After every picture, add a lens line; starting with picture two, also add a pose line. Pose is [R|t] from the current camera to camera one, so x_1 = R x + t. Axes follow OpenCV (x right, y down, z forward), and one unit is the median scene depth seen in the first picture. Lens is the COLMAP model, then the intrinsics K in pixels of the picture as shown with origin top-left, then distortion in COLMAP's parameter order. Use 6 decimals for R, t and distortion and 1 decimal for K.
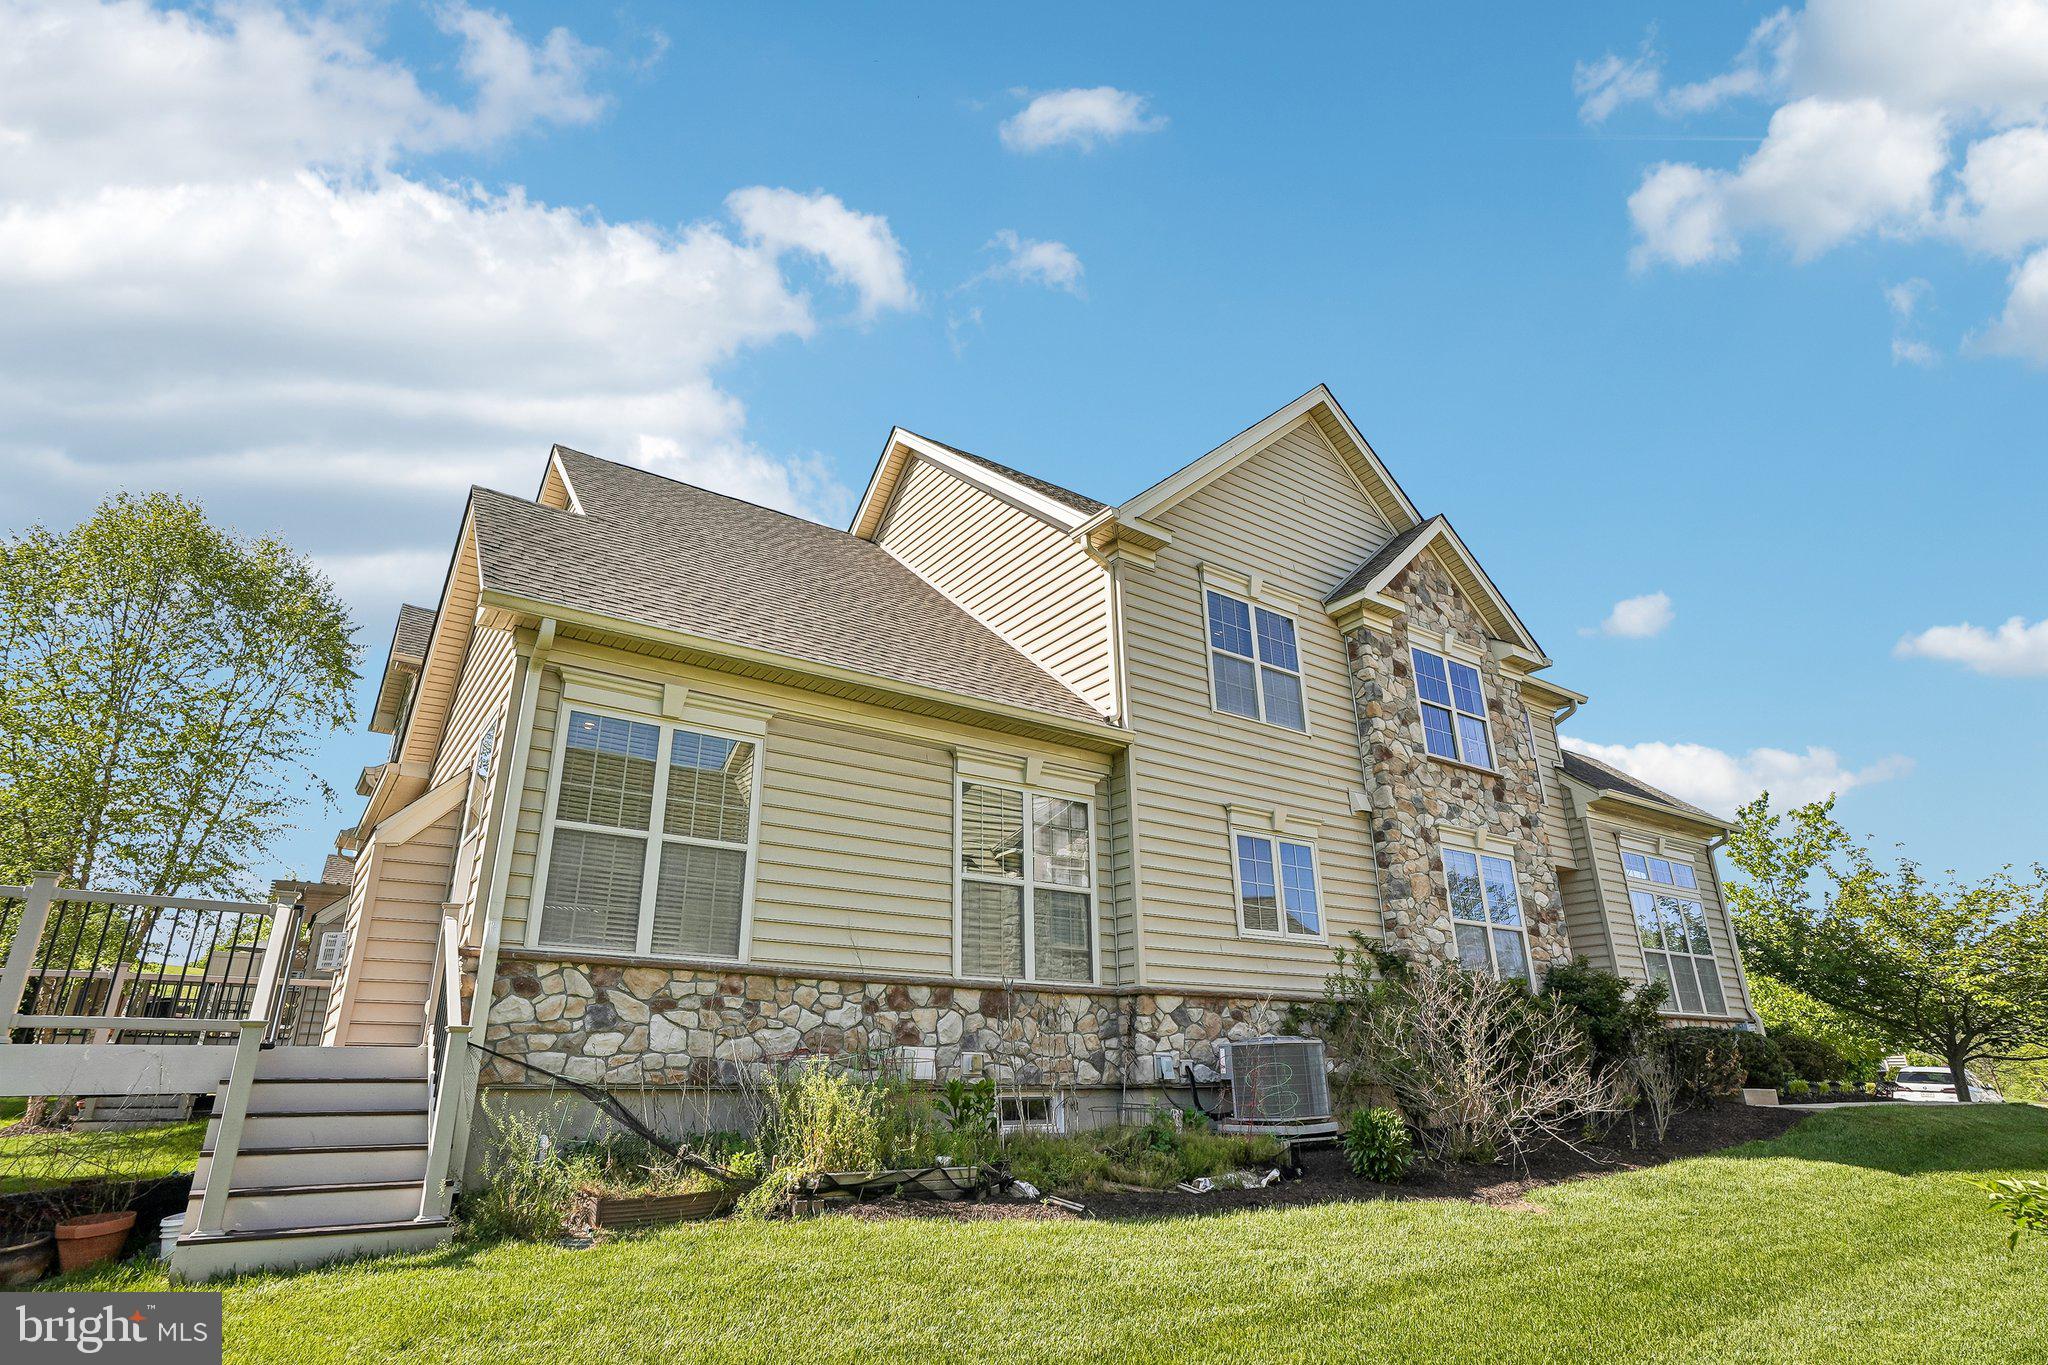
lens RADIAL K [[1066.7, 0, 1024.0], [0, 1066.7, 682.5], [0, 0, 1]] dist [-0.055164, 0.000024]
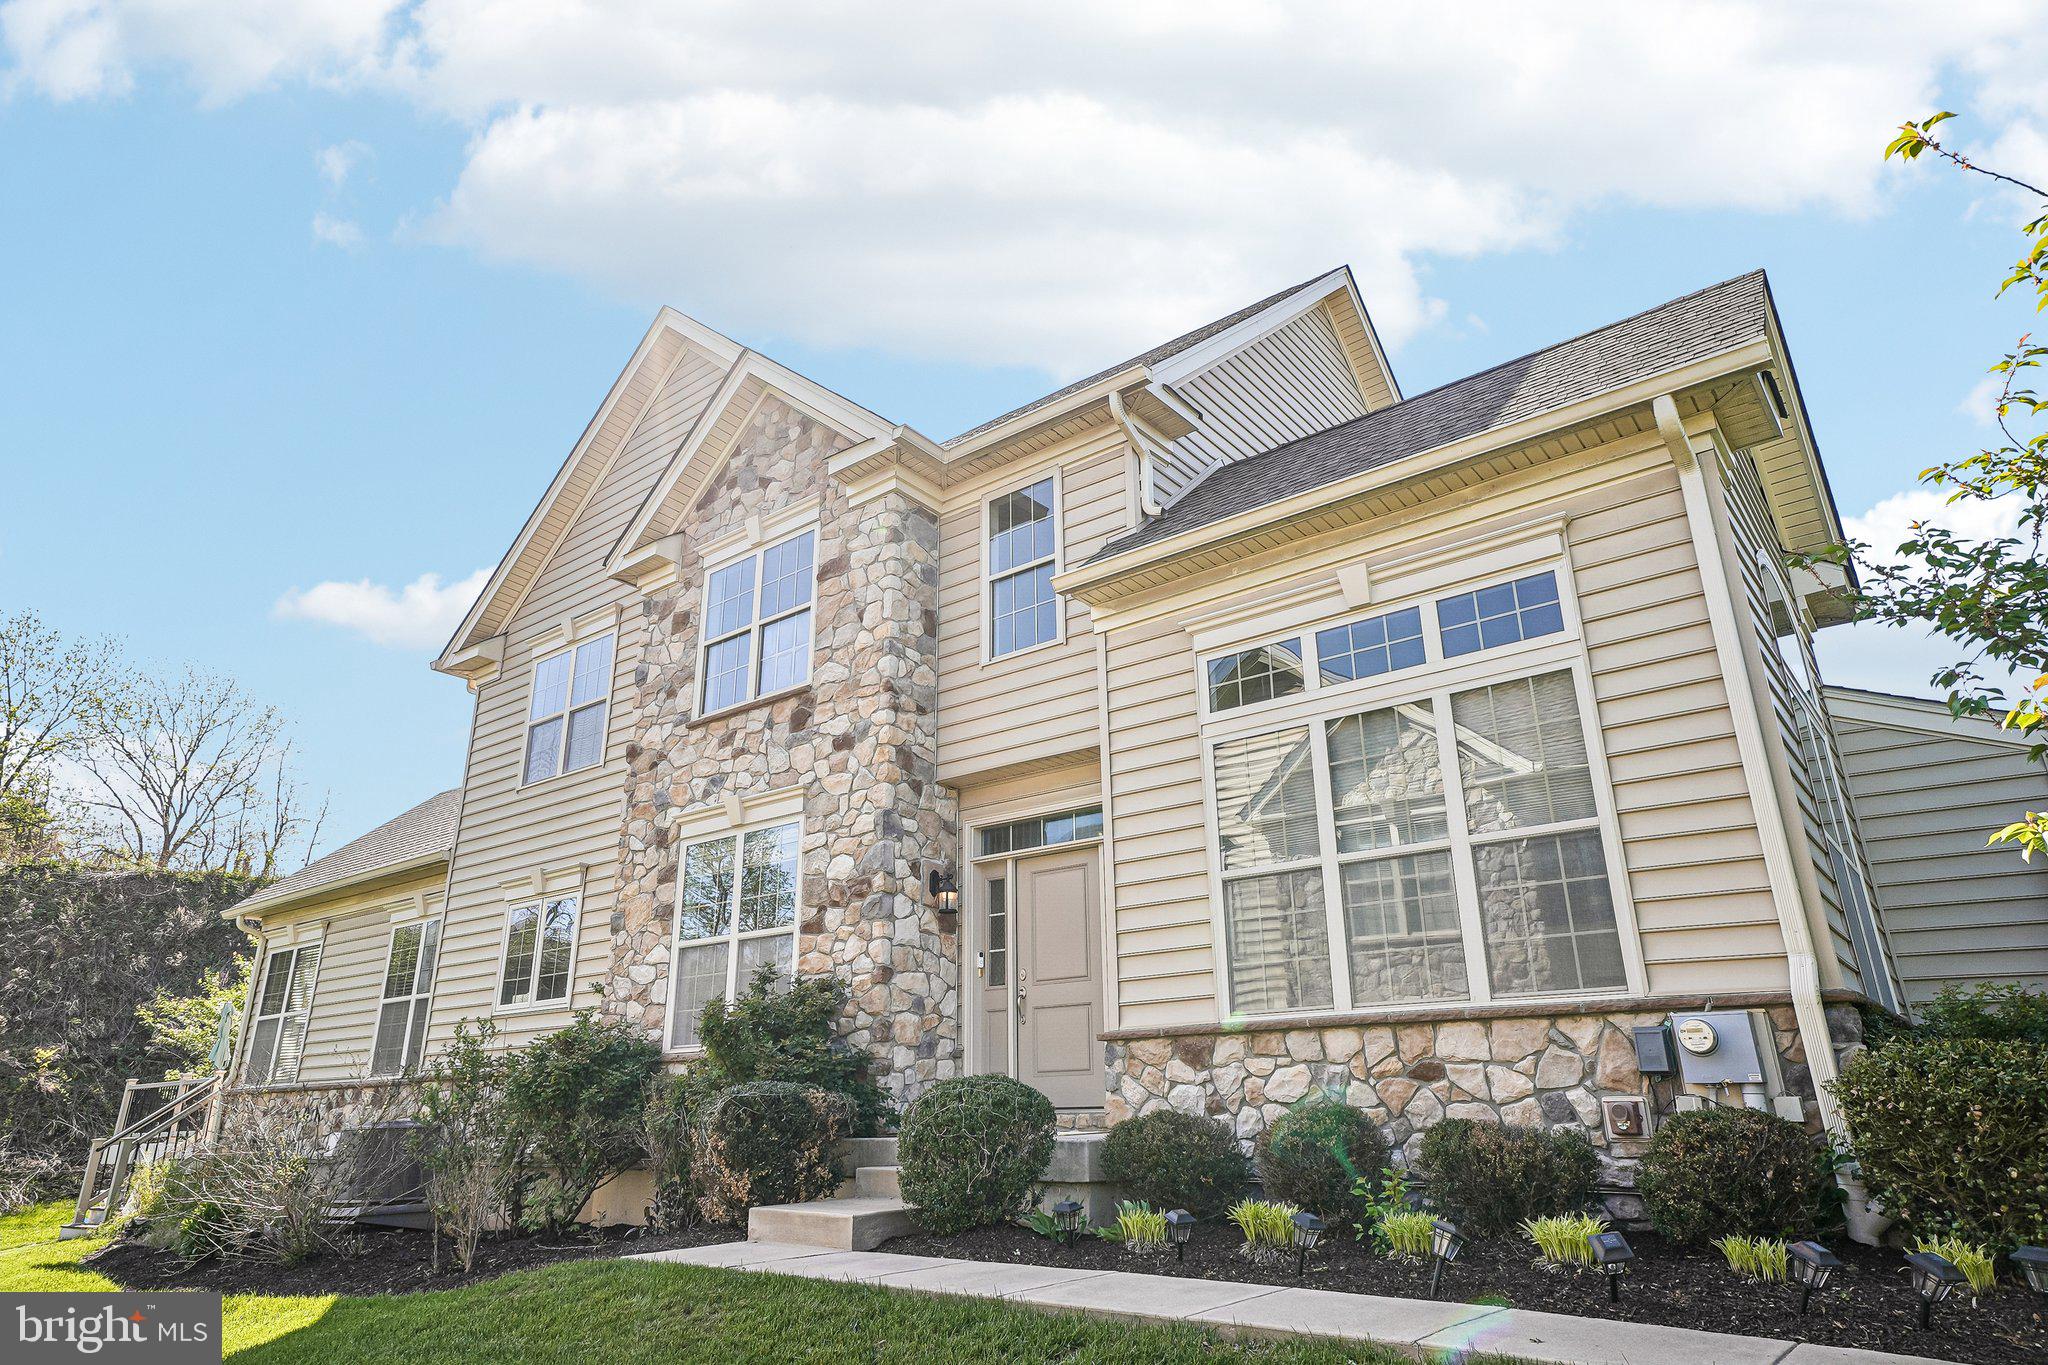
lens RADIAL K [[1216.9, 0, 1019.8], [0, 1216.9, 722.0], [0, 0, 1]] dist [0.000370, 0.001652]
pose [[0.293749, -0.297132, -0.908528, 1.220655], [0.348479, 0.918337, -0.187668, 0.307876], [0.890098, -0.261476, 0.373305, 0.890019]]
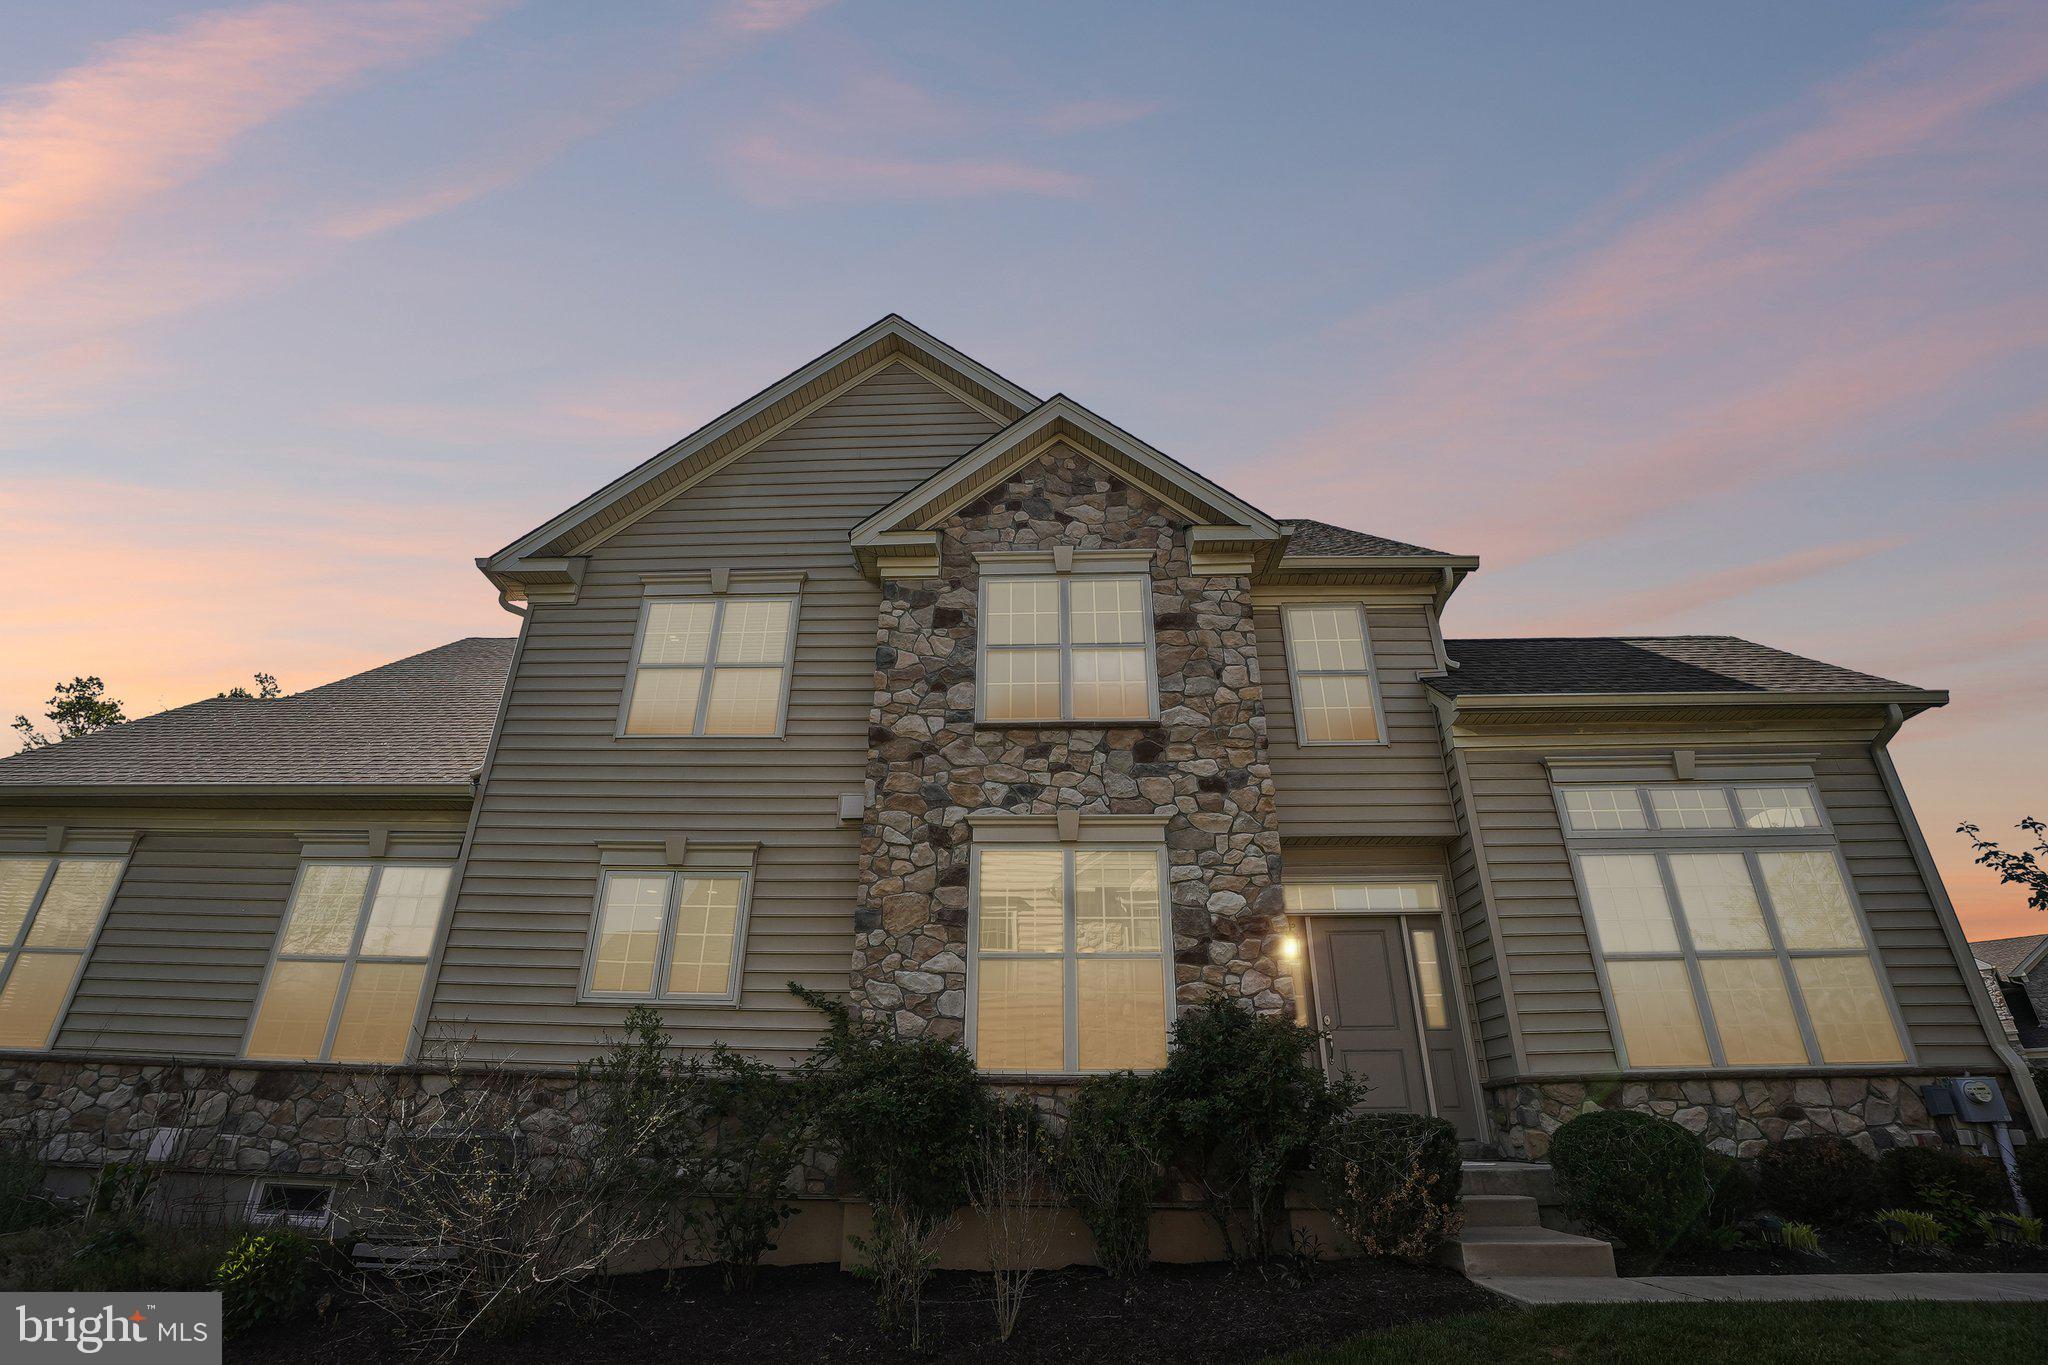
lens RADIAL K [[986.8, 0, 1017.8], [0, 986.8, 701.8], [0, 0, 1]] dist [-0.084218, 0.024758]
pose [[0.795079, -0.249758, -0.552694, 0.773495], [0.202592, 0.968299, -0.146128, 0.157531], [0.571670, 0.004212, 0.820473, 0.475496]]
